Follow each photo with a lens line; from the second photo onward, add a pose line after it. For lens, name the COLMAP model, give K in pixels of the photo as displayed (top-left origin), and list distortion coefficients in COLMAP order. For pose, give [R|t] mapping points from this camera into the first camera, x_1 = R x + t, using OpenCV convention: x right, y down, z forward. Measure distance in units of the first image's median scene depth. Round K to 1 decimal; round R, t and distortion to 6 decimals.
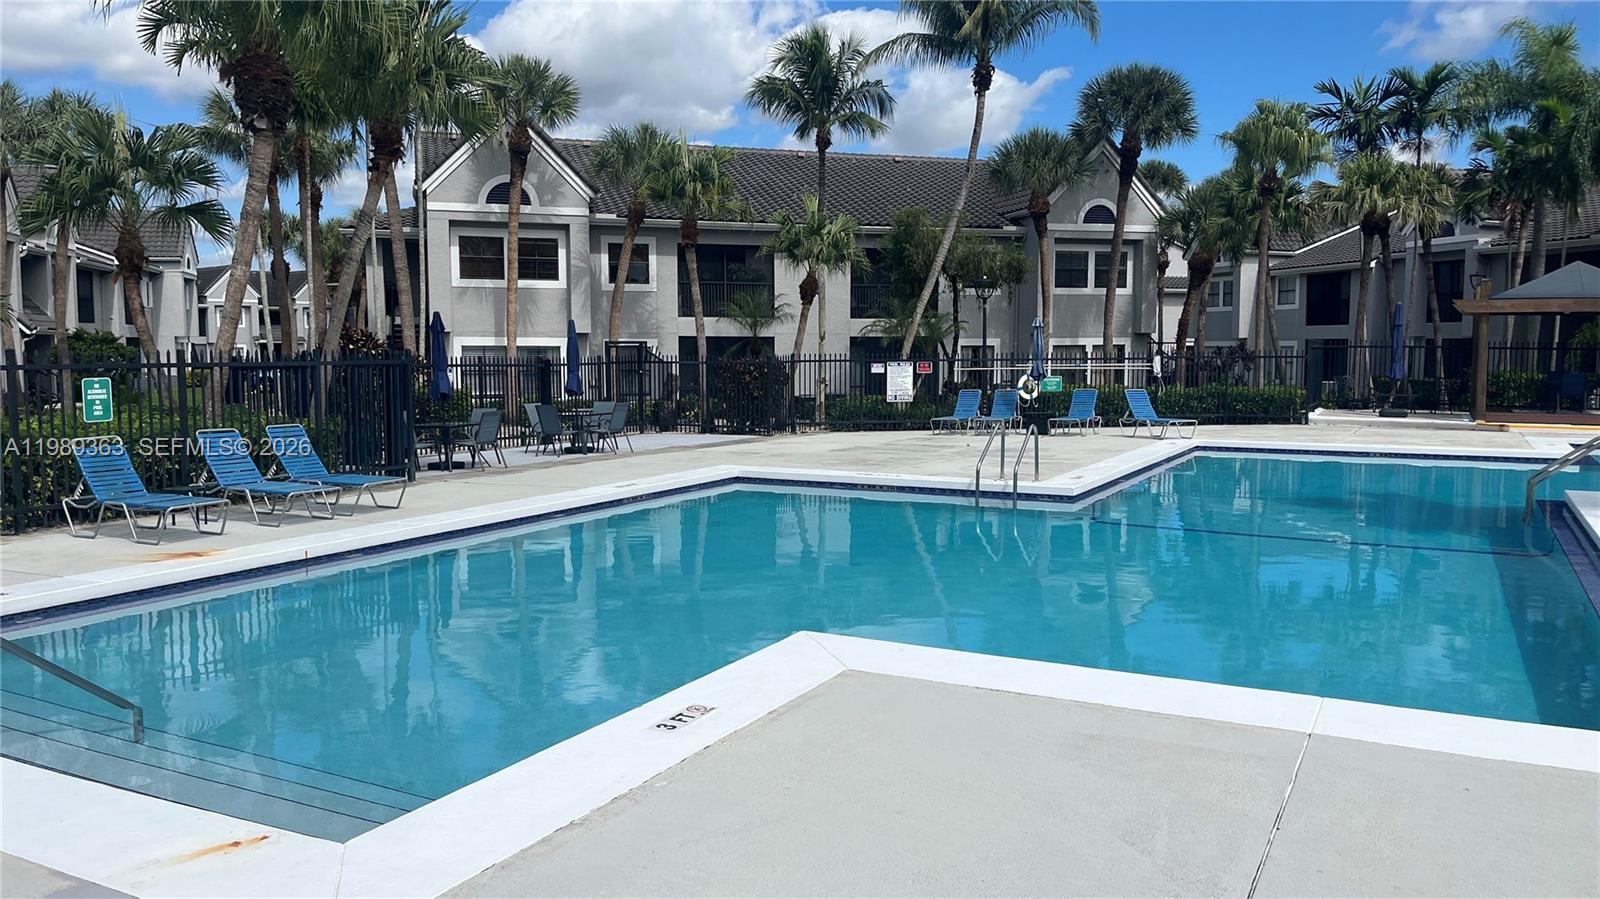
lens RADIAL K [[1194.3, 0, 800.0], [0, 1194.3, 449.5], [0, 0, 1]] dist [0.021169, 0.001368]
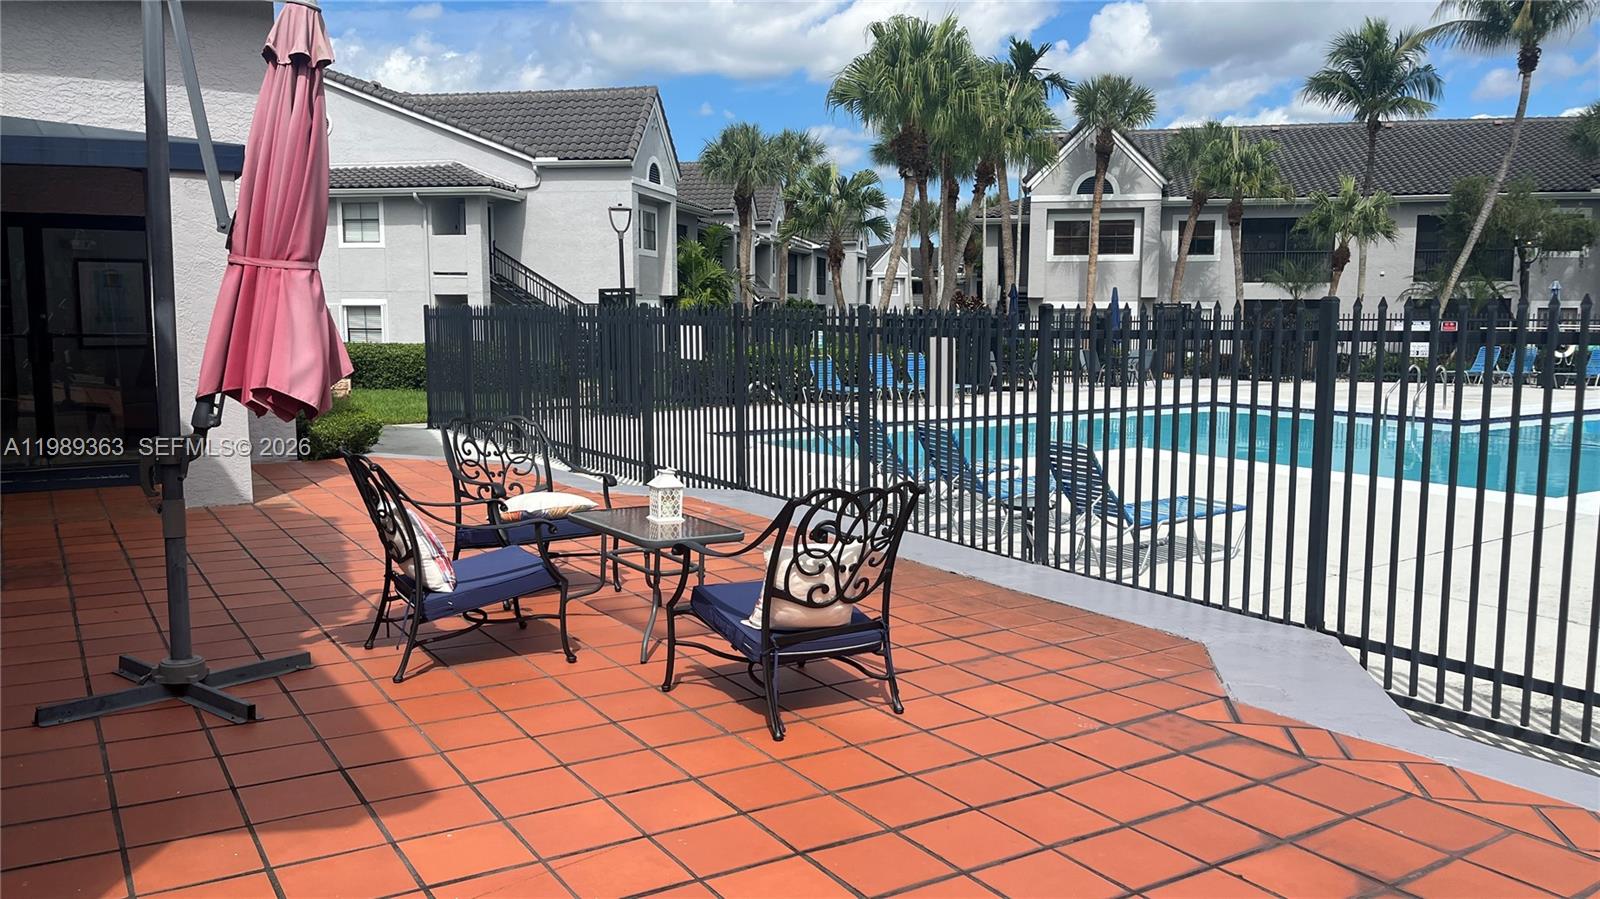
lens RADIAL K [[1194.3, 0, 800.0], [0, 1194.3, 449.5], [0, 0, 1]] dist [0.021169, 0.001368]
pose [[0.870572, 0.056049, -0.488838, 0.111062], [-0.041923, 0.998328, 0.039806, 0.022957], [0.490252, -0.014161, 0.871466, -0.233416]]
